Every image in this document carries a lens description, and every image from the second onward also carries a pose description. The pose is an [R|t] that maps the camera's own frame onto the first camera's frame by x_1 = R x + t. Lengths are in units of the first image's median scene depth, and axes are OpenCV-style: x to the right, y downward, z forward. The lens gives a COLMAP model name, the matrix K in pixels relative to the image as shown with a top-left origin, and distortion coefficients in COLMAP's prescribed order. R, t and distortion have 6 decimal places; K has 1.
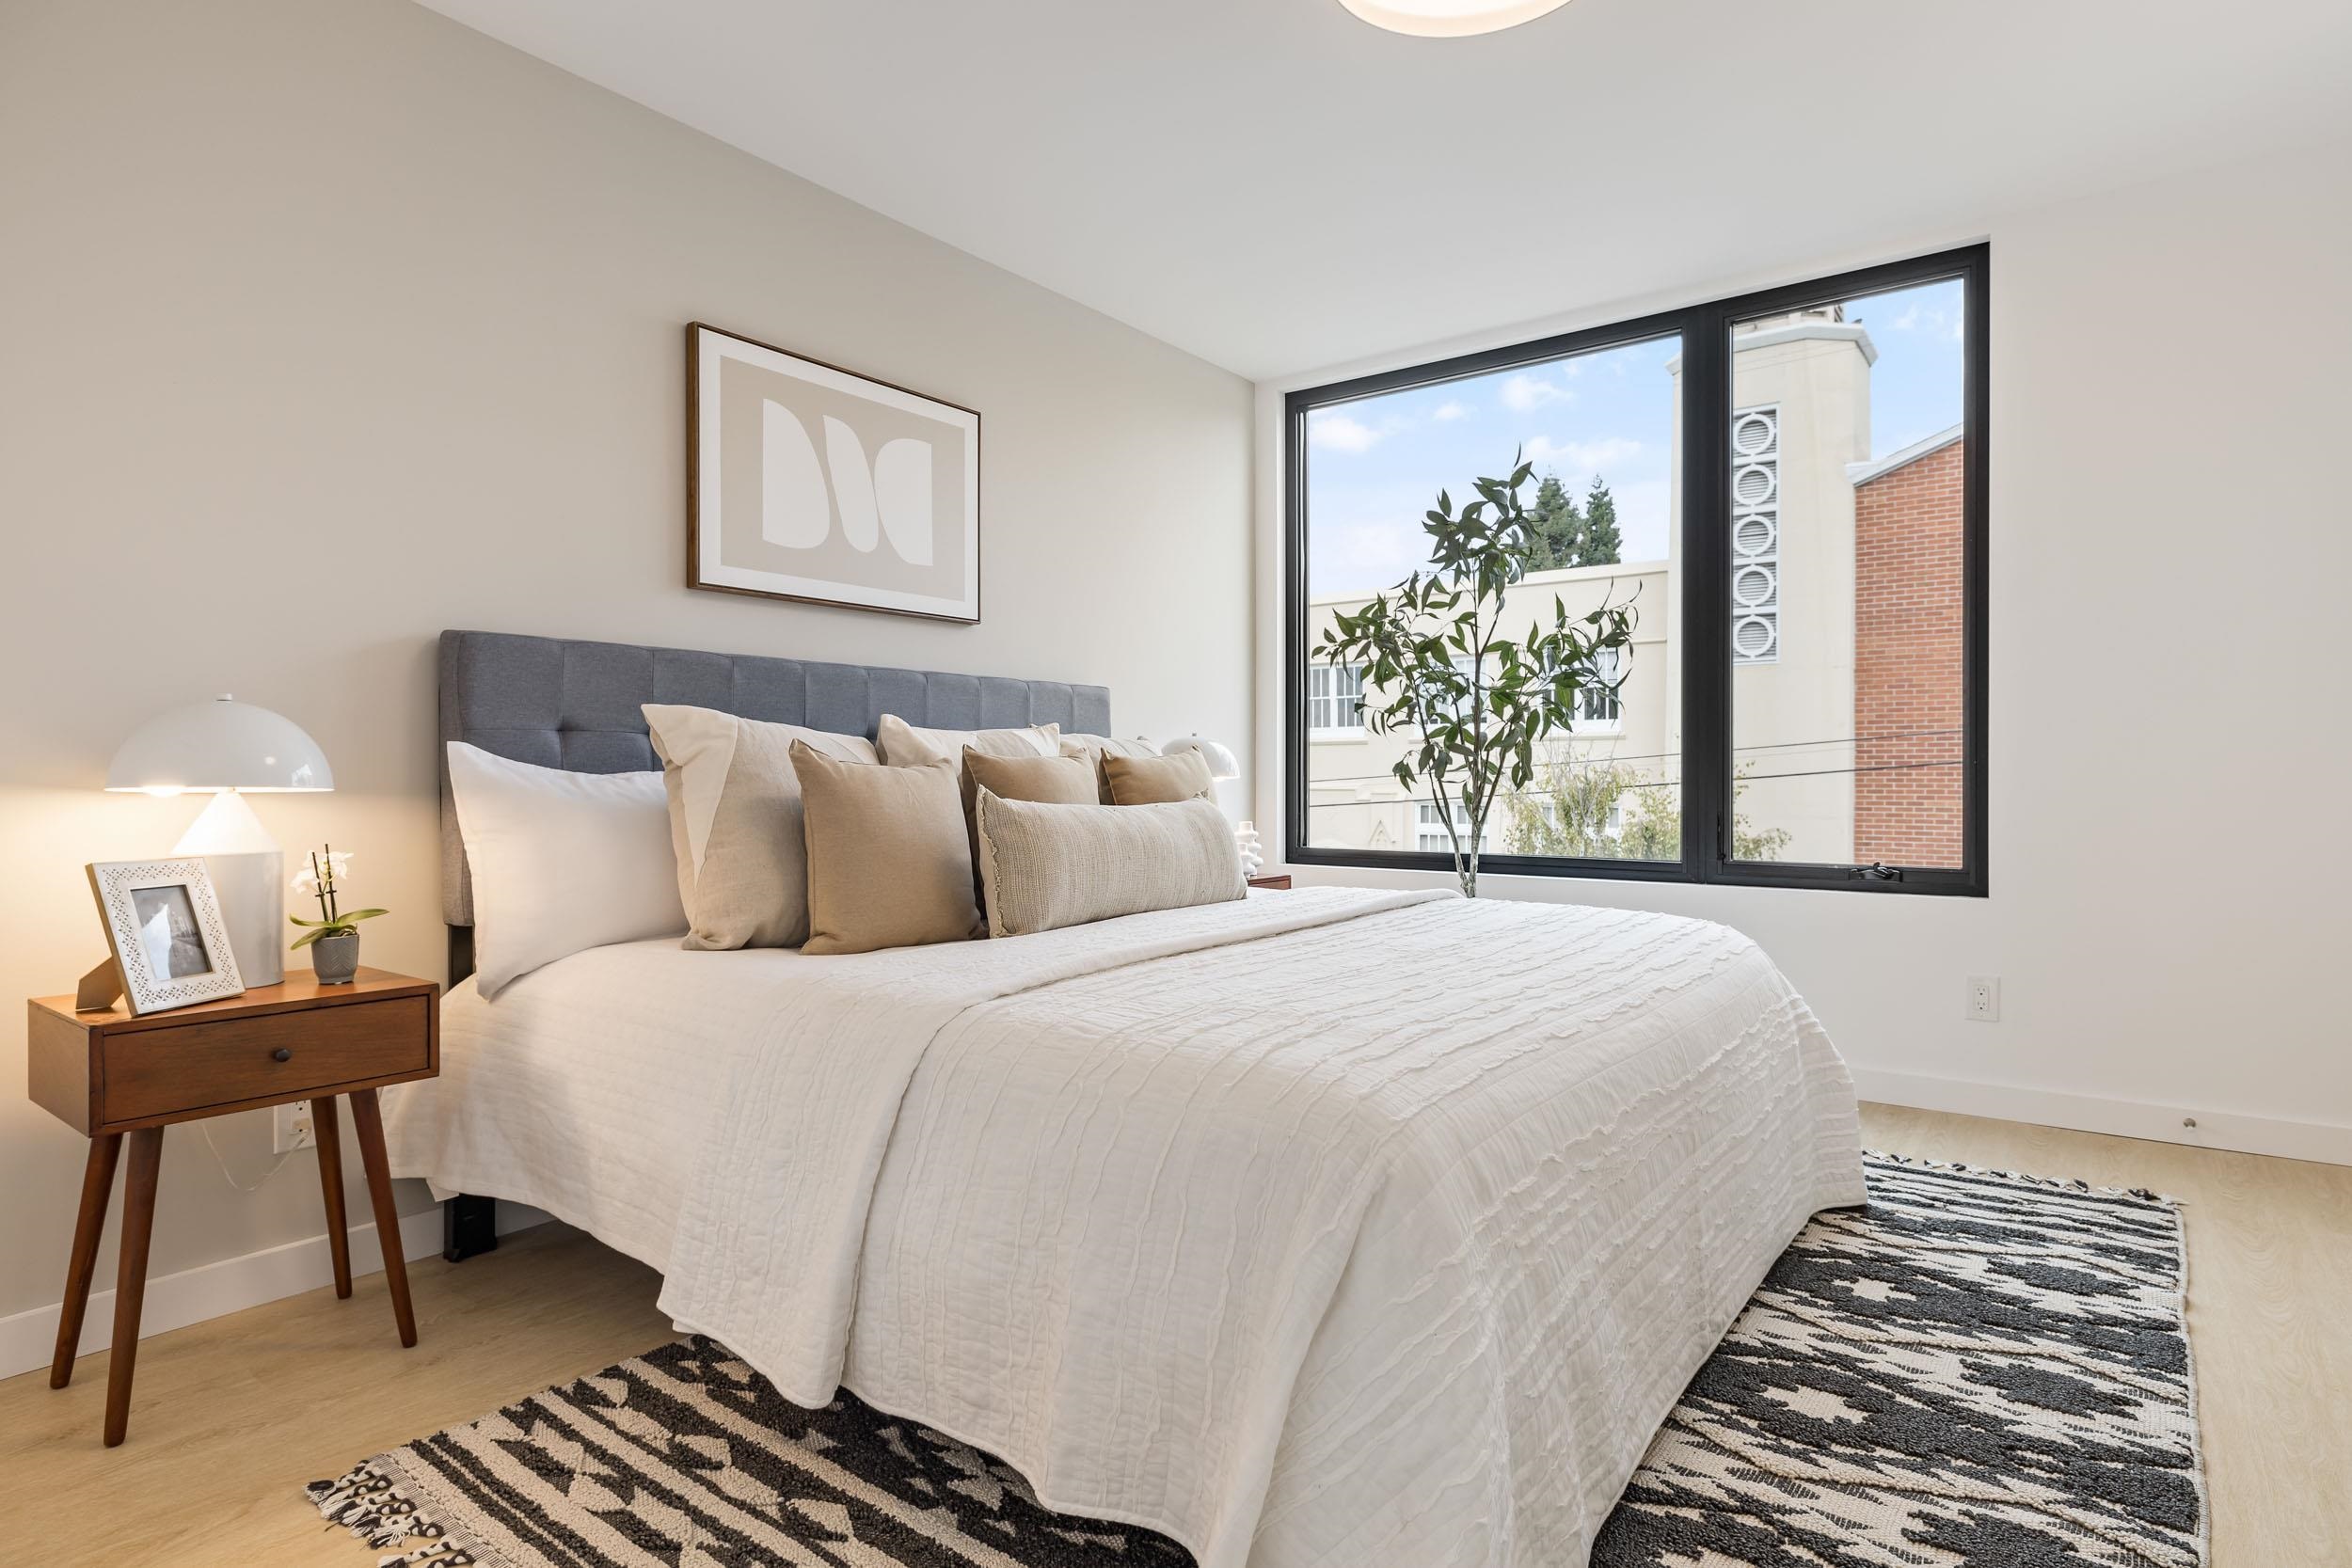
lens RADIAL K [[1229.0, 0, 1176.0], [0, 1229.0, 784.0], [0, 0, 1]] dist [-0.002992, -0.000154]
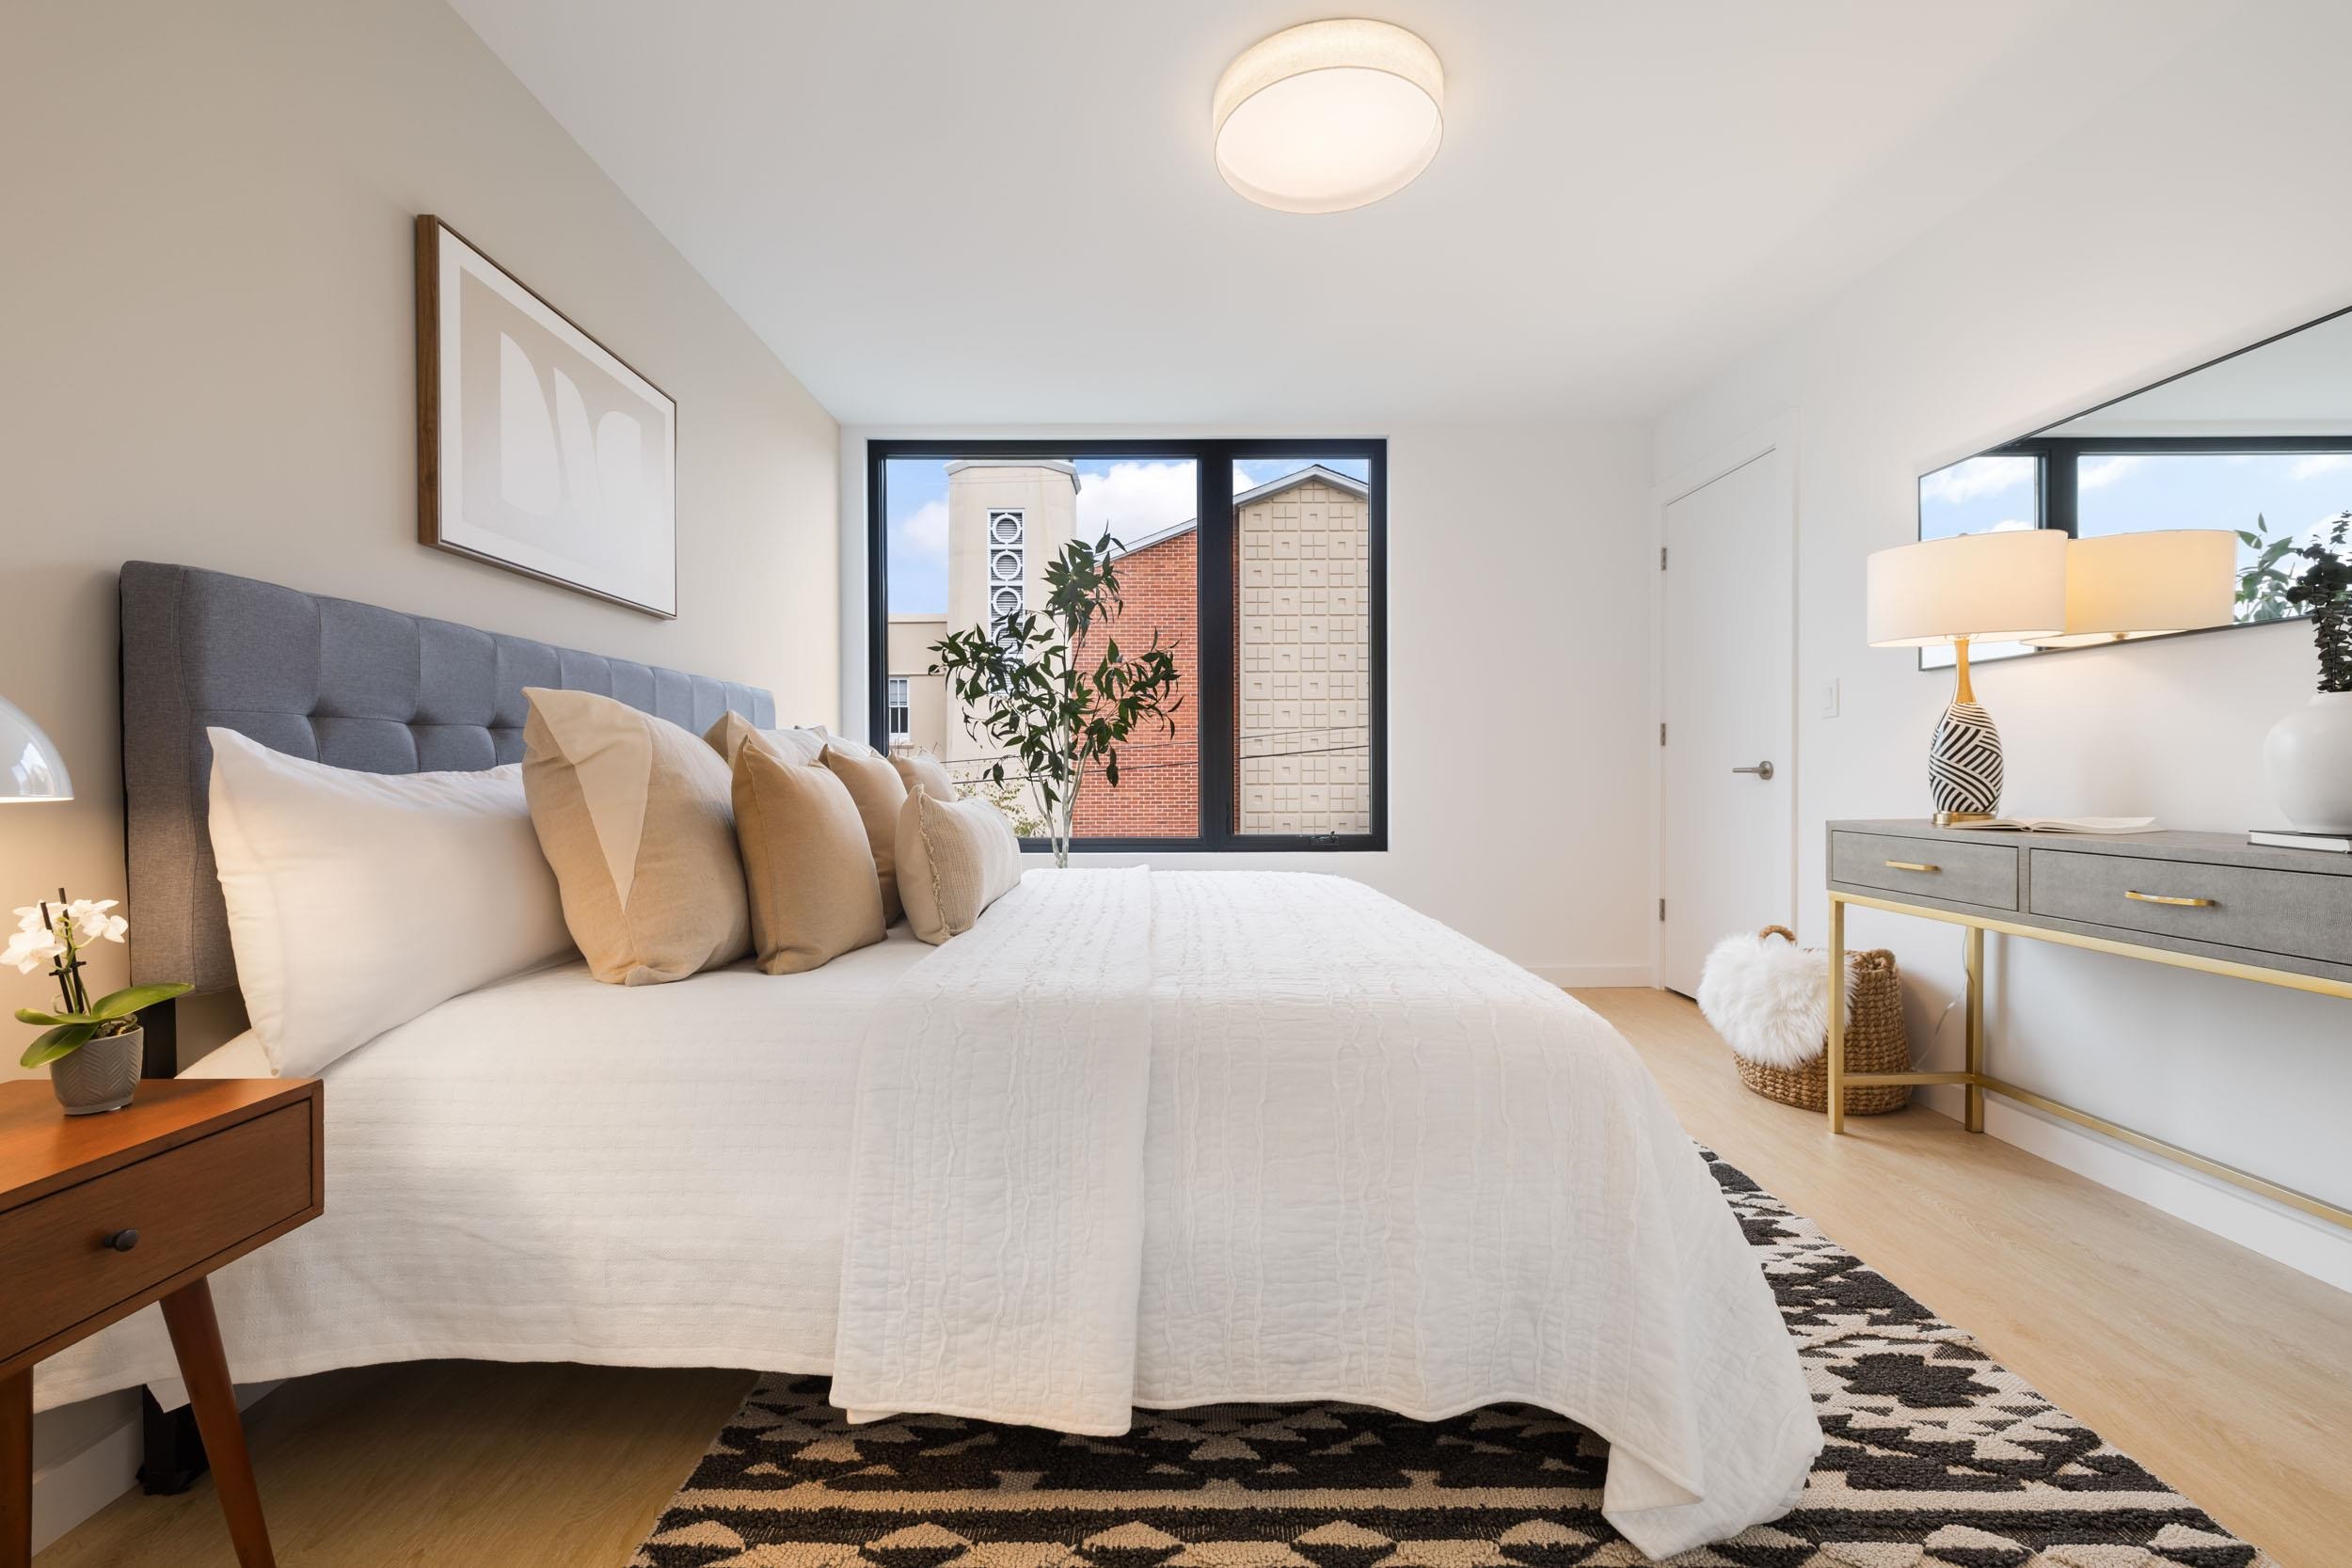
lens RADIAL K [[968.1, 0, 1168.7], [0, 968.1, 781.5], [0, 0, 1]] dist [-0.002523, -0.000359]
pose [[0.800468, -0.006218, 0.599343, -0.401057], [0.007227, 0.999974, 0.000721, -0.000930], [-0.599332, 0.003754, 0.800492, 0.207584]]
